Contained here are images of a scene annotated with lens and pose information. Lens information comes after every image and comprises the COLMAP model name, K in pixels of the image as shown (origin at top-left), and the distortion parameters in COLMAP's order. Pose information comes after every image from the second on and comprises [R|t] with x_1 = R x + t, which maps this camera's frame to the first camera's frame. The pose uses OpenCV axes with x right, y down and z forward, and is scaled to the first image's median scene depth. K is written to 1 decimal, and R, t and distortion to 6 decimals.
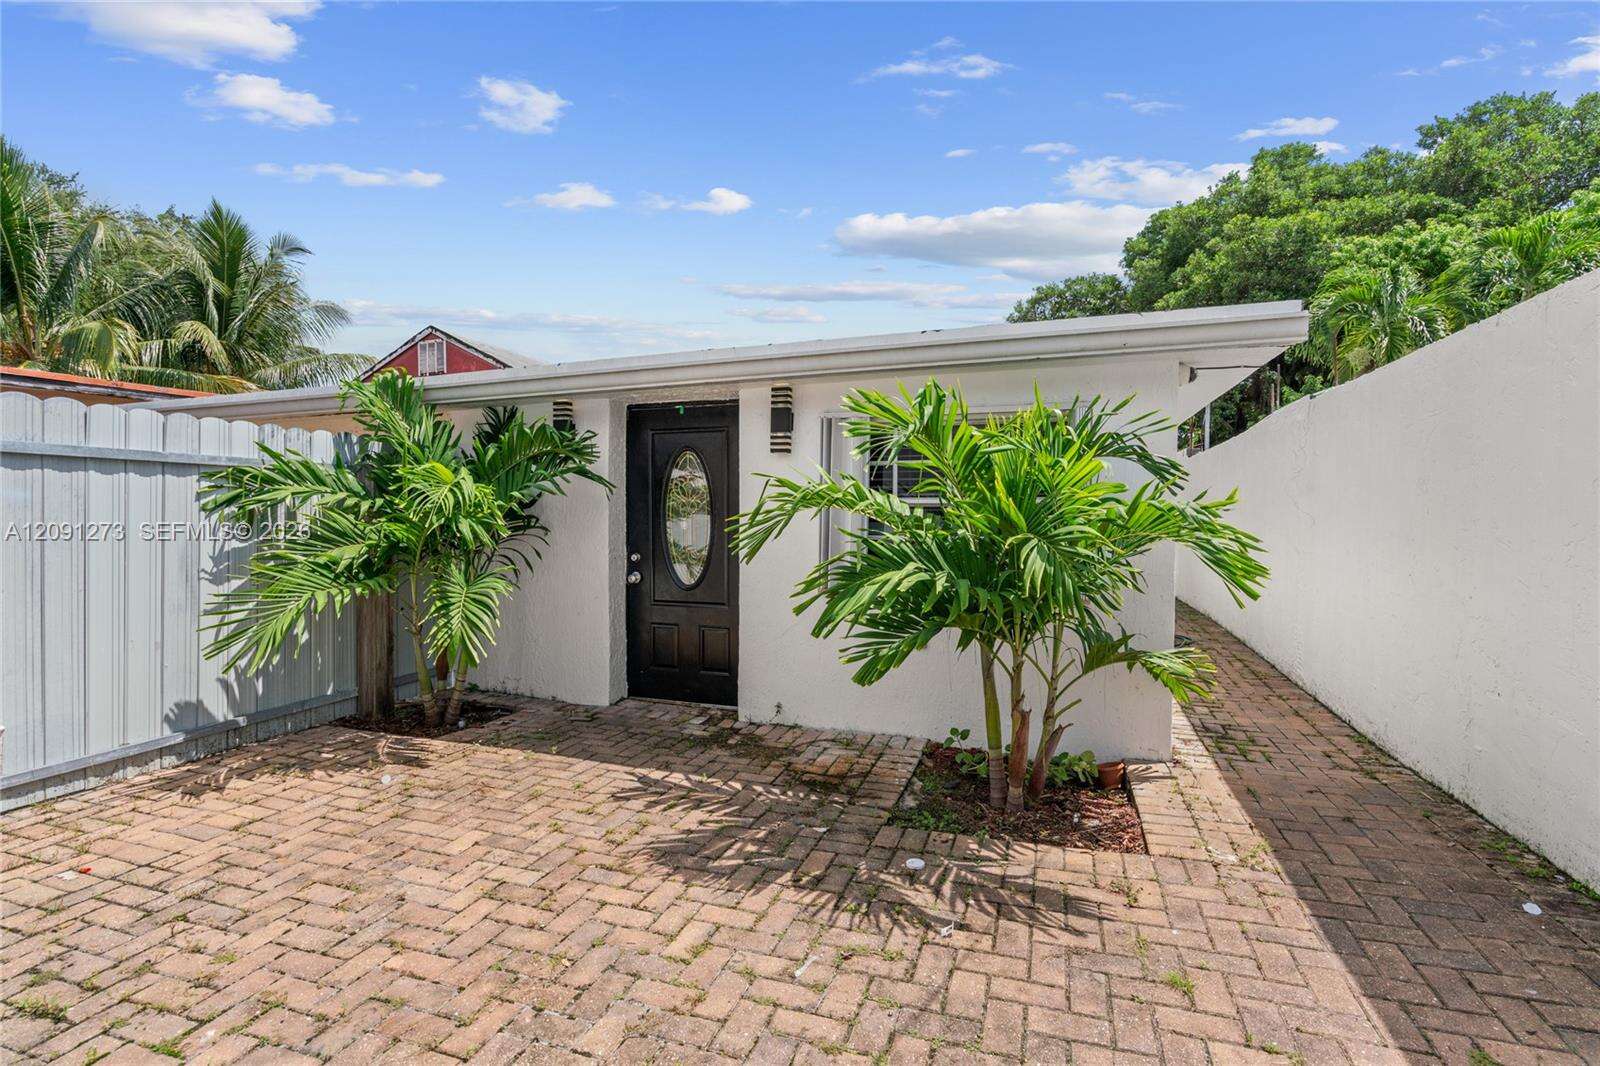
lens RADIAL K [[717.7, 0, 797.1], [0, 717.7, 514.6], [0, 0, 1]] dist [-0.002354, 0.000556]
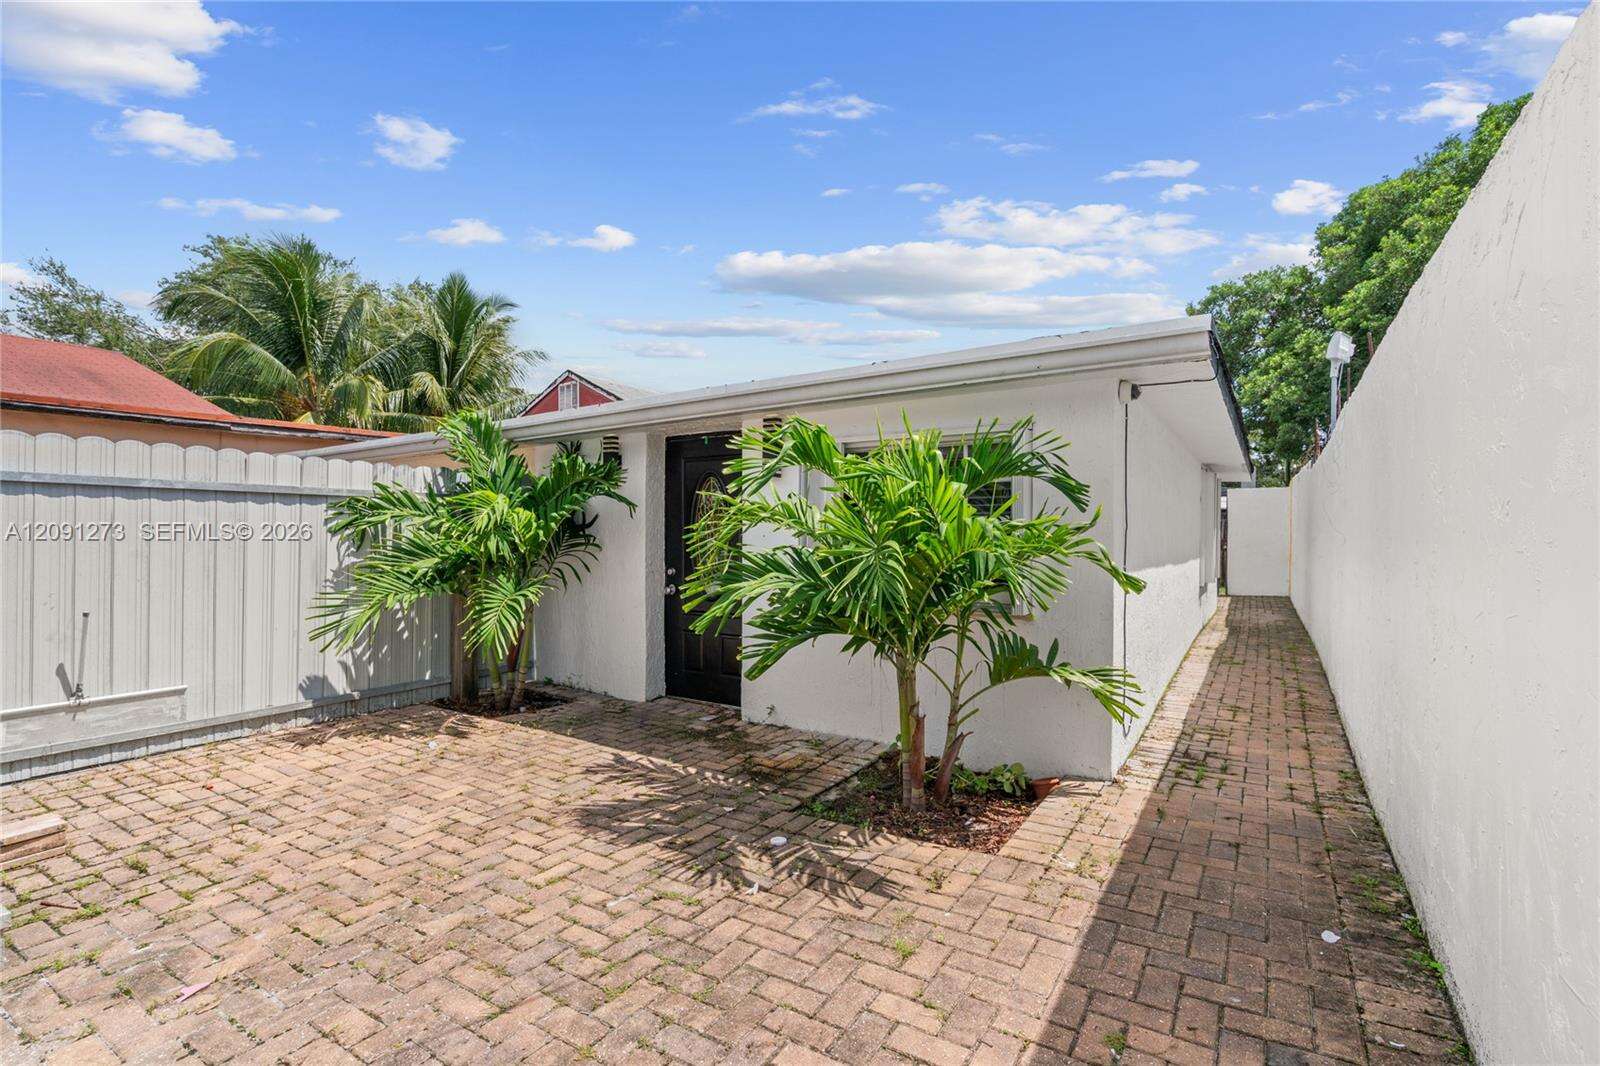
lens RADIAL K [[717.7, 0, 797.1], [0, 717.7, 514.6], [0, 0, 1]] dist [-0.002354, 0.000556]
pose [[0.971811, -0.007756, -0.235632, 0.333680], [0.001140, 0.999602, -0.028201, 0.003629], [0.235757, 0.027137, 0.971433, -0.075278]]
